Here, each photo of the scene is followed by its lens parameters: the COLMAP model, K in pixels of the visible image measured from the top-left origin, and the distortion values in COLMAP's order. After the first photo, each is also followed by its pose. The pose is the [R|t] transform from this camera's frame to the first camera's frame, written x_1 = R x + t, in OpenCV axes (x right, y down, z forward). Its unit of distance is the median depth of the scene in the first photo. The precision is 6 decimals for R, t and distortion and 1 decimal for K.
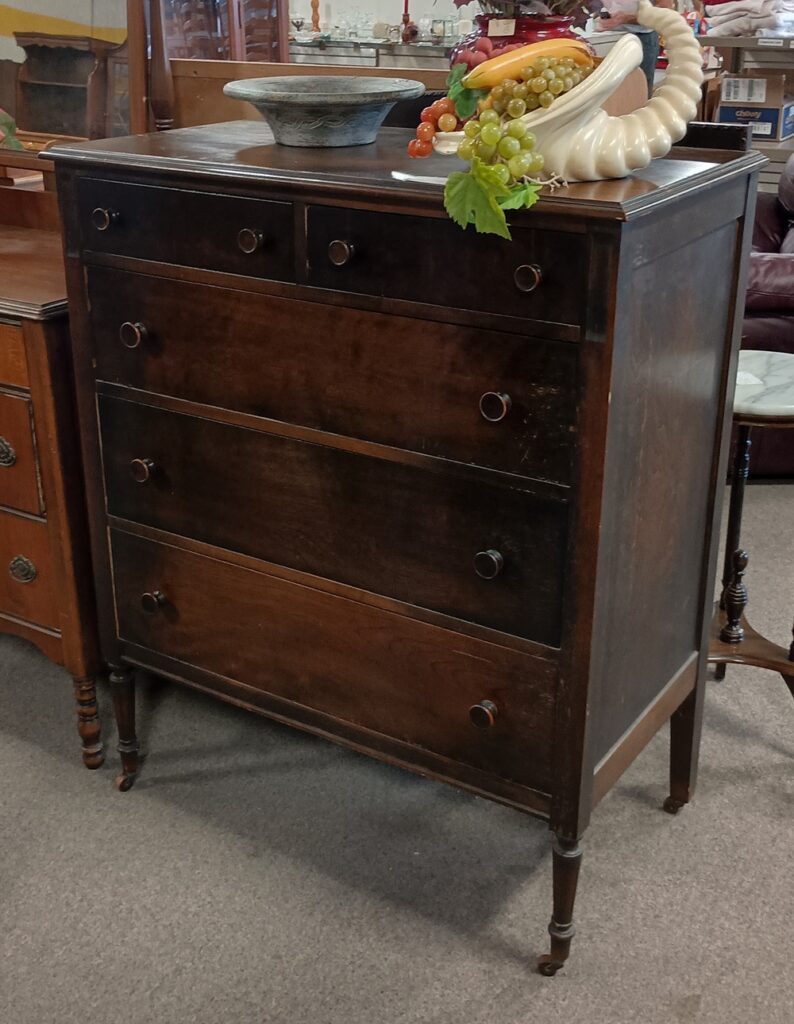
lens RADIAL K [[1248.4, 0, 399.0], [0, 1248.4, 509.7], [0, 0, 1]] dist [0.071350, 0.000000]
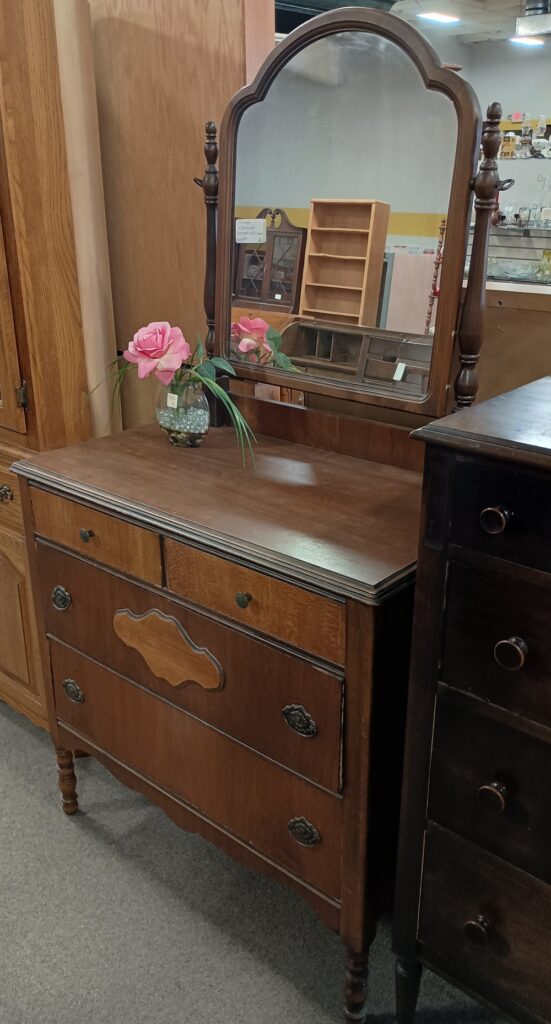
lens RADIAL K [[839.2, 0, 272.4], [0, 839.2, 514.2], [0, 0, 1]] dist [0.054020, 0.005232]
pose [[0.989930, 0.049653, -0.132561, -0.267398], [-0.050741, 0.998700, -0.004834, -0.197409], [0.132149, 0.011511, 0.991163, 0.391985]]
